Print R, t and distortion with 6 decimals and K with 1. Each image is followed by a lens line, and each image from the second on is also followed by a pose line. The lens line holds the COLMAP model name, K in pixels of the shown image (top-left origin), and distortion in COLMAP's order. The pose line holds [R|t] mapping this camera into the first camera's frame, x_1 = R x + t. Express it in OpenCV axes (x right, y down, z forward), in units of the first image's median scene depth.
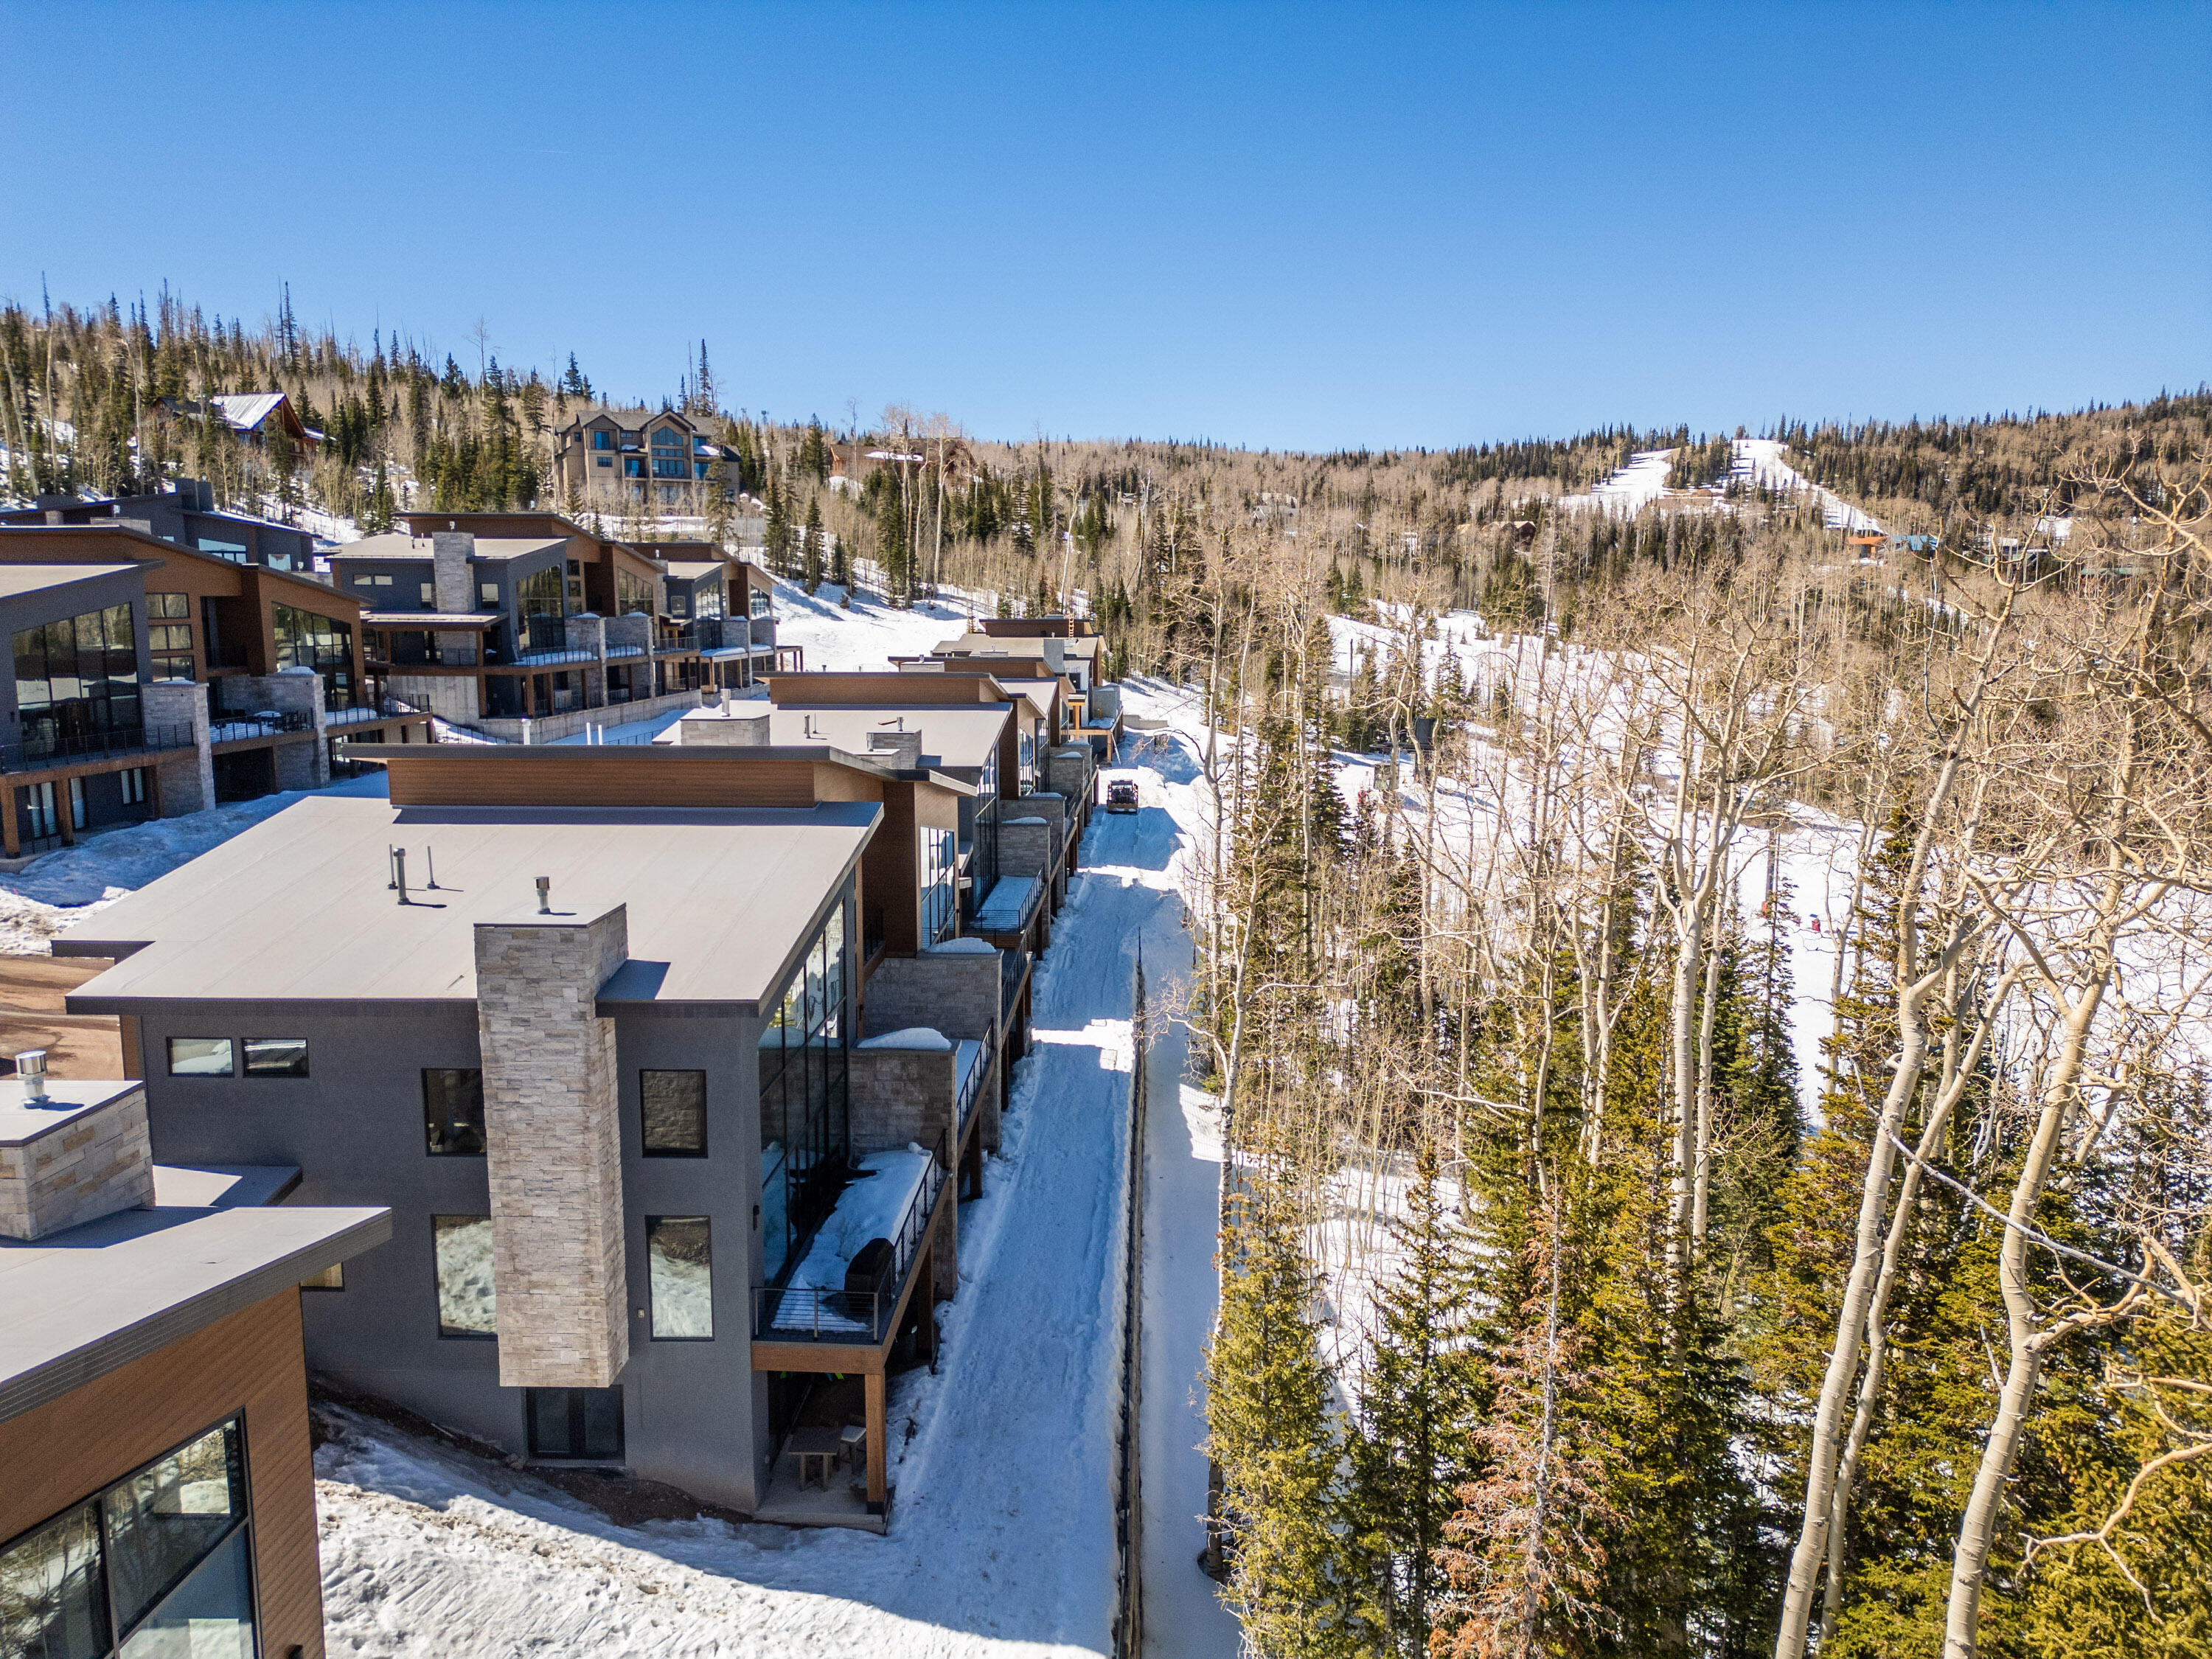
lens RADIAL K [[1543.2, 0, 1115.3], [0, 1543.2, 831.7], [0, 0, 1]] dist [0.070578, -0.060328]
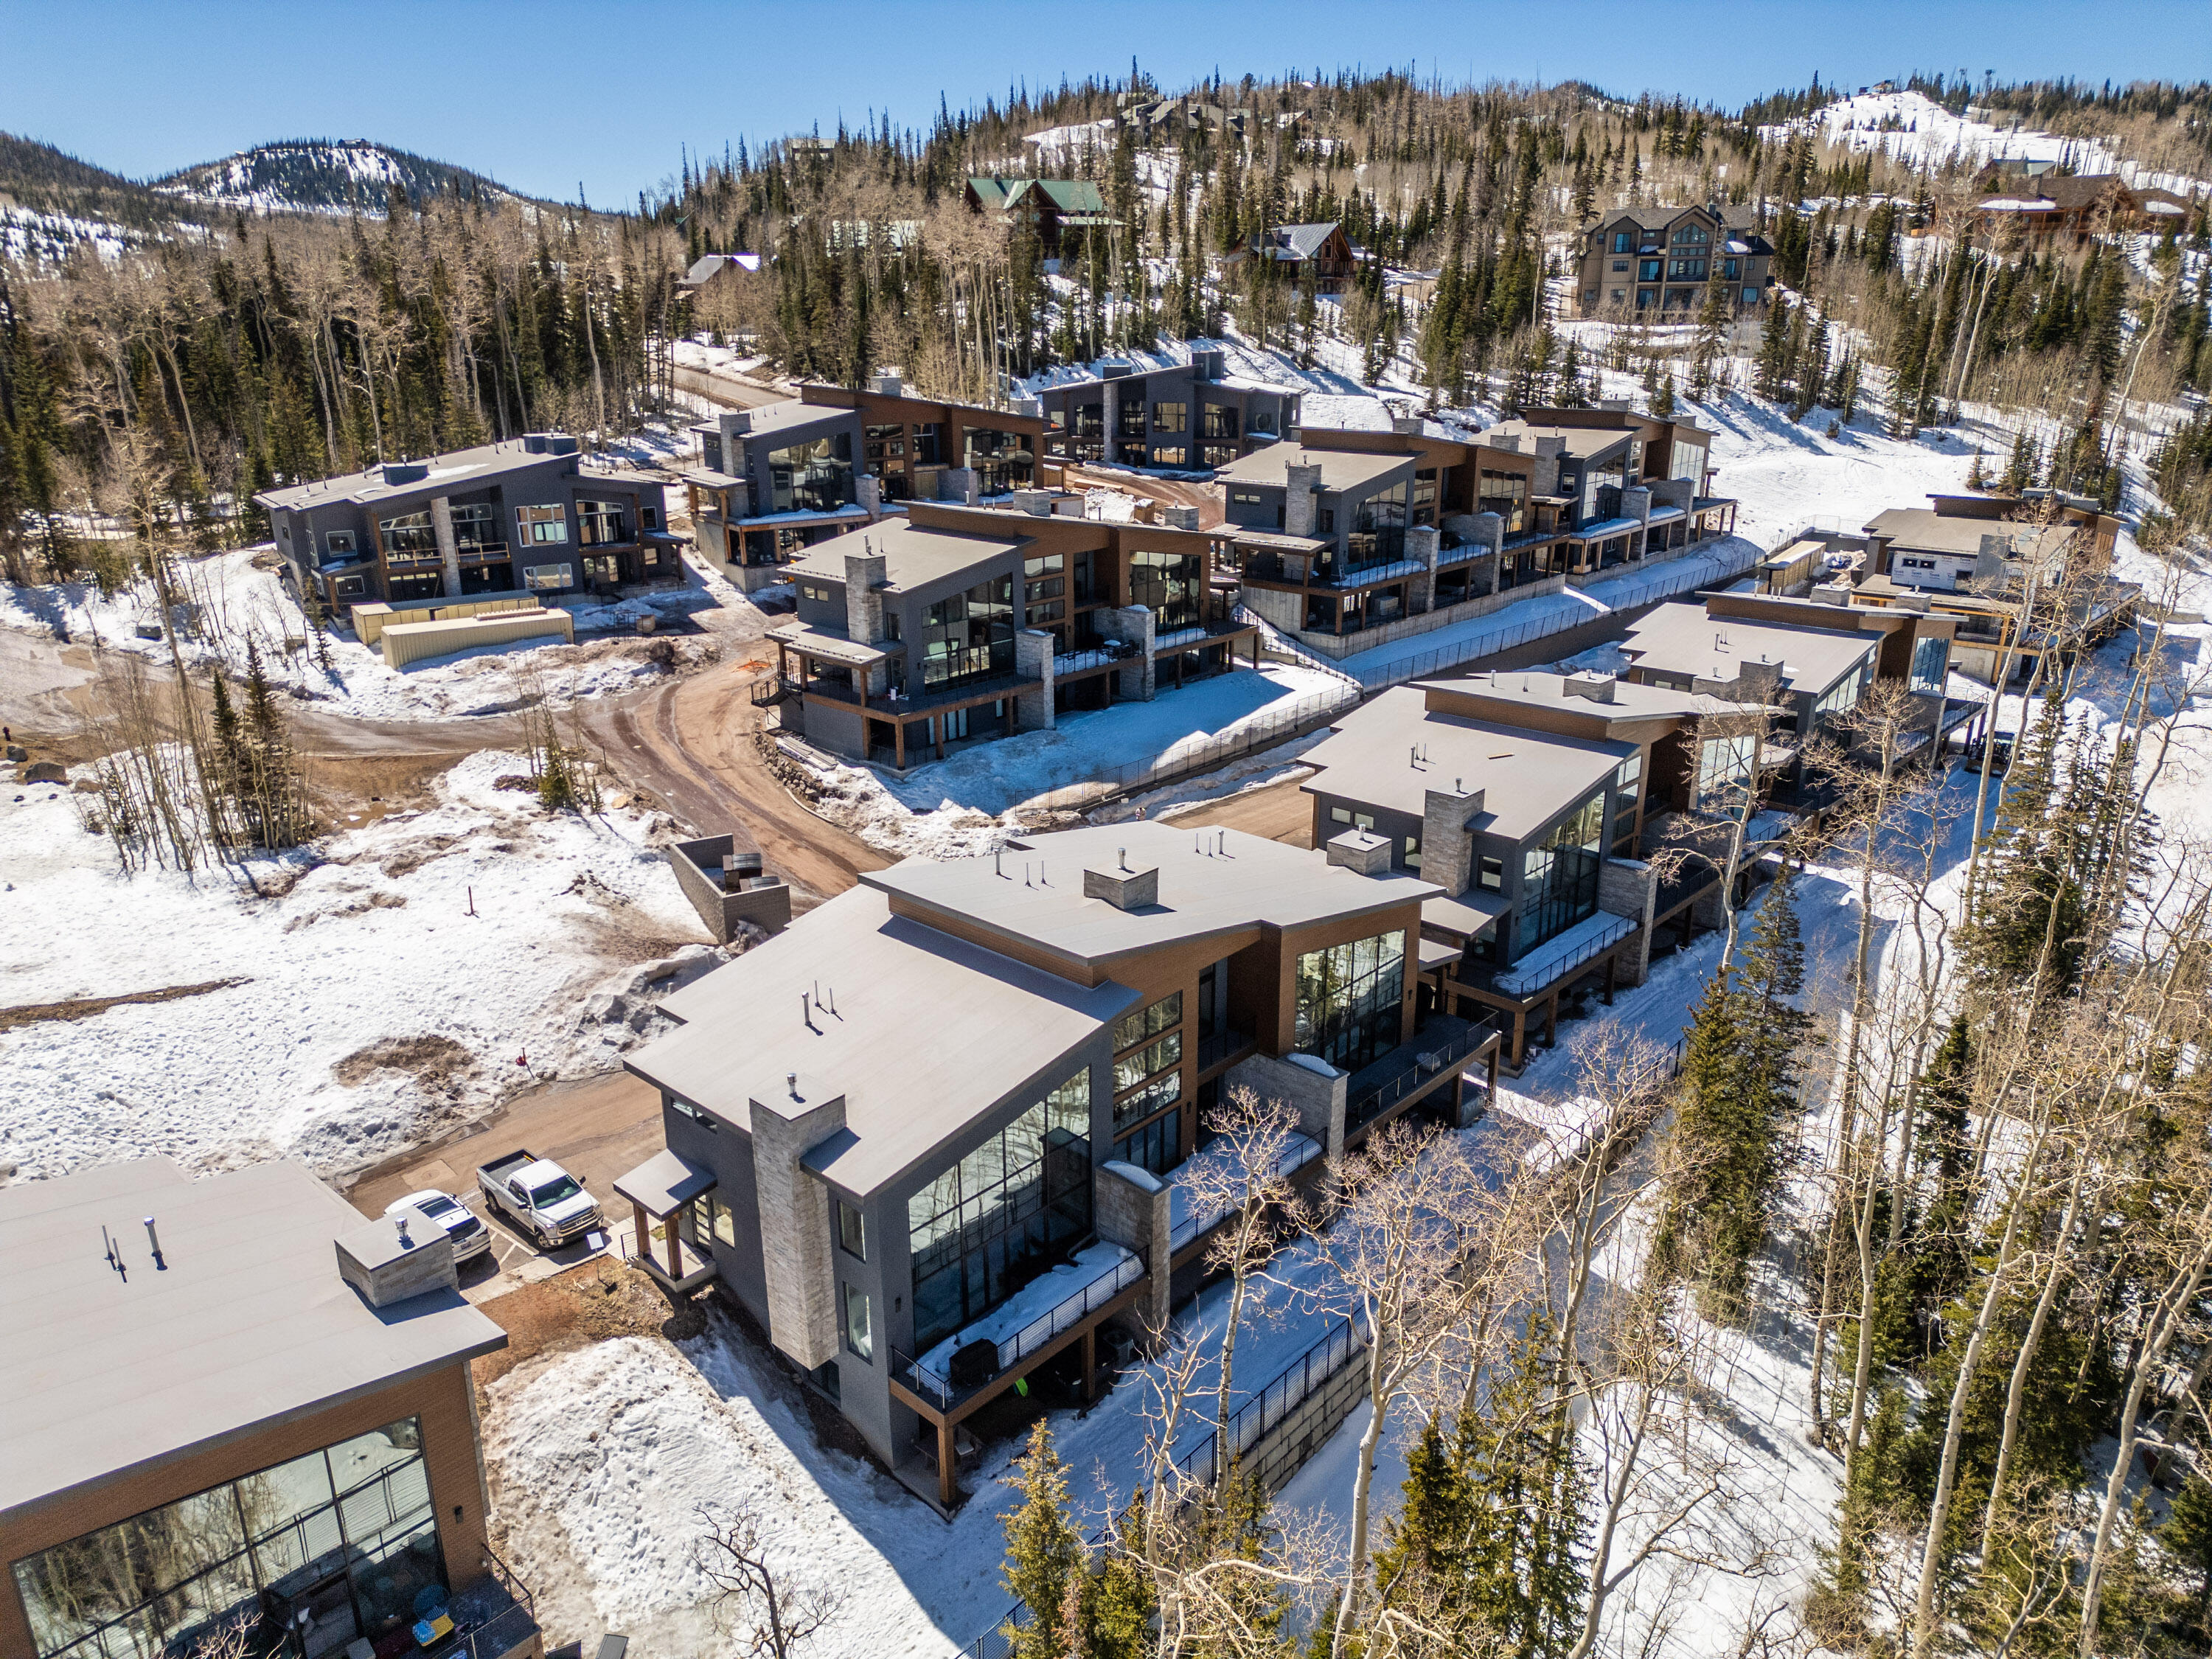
lens RADIAL K [[1543.2, 0, 1117.0], [0, 1543.2, 835.7], [0, 0, 1]] dist [0.070578, -0.060328]
pose [[0.766055, 0.209467, -0.607687, 0.156665], [-0.090262, 0.971100, 0.220949, -0.114233], [0.636406, -0.114408, 0.762822, 0.000349]]
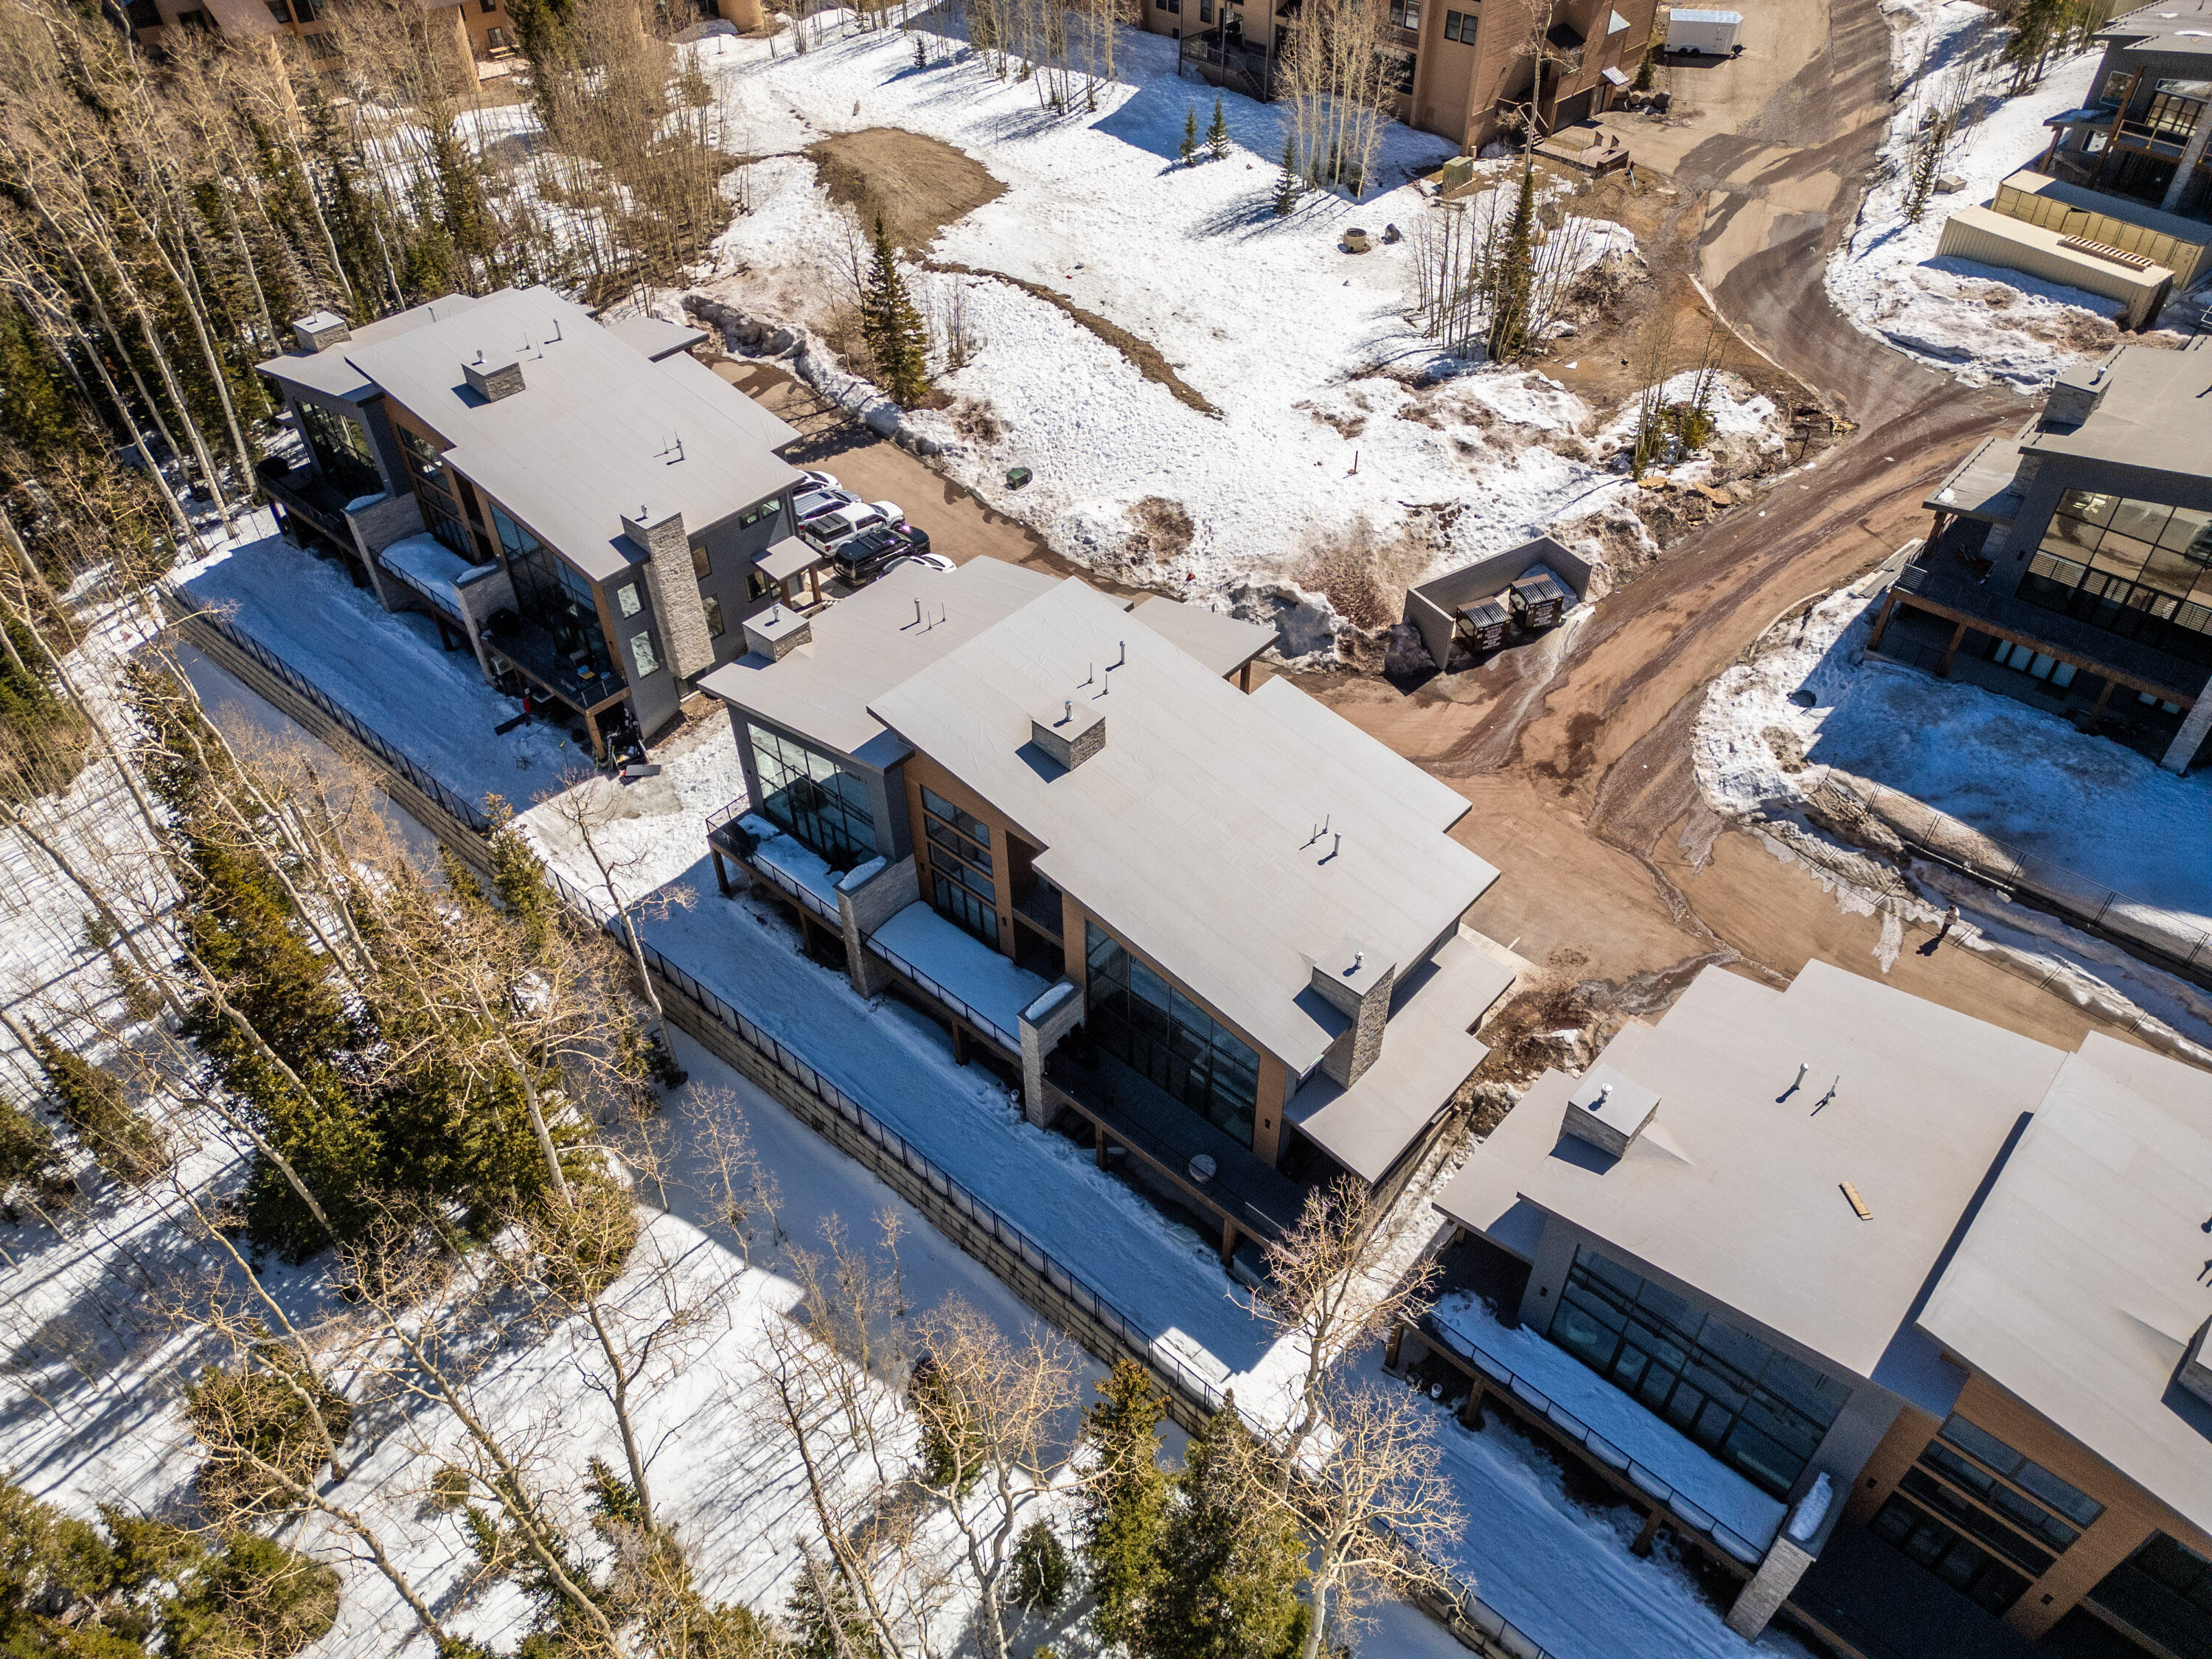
lens RADIAL K [[1543.2, 0, 1107.0], [0, 1543.2, 836.3], [0, 0, 1]] dist [0.070578, -0.060328]
pose [[-0.637956, 0.530410, -0.558281, 0.151000], [-0.104788, 0.658435, 0.745308, -0.290529], [0.762910, 0.533974, -0.364471, 0.456246]]
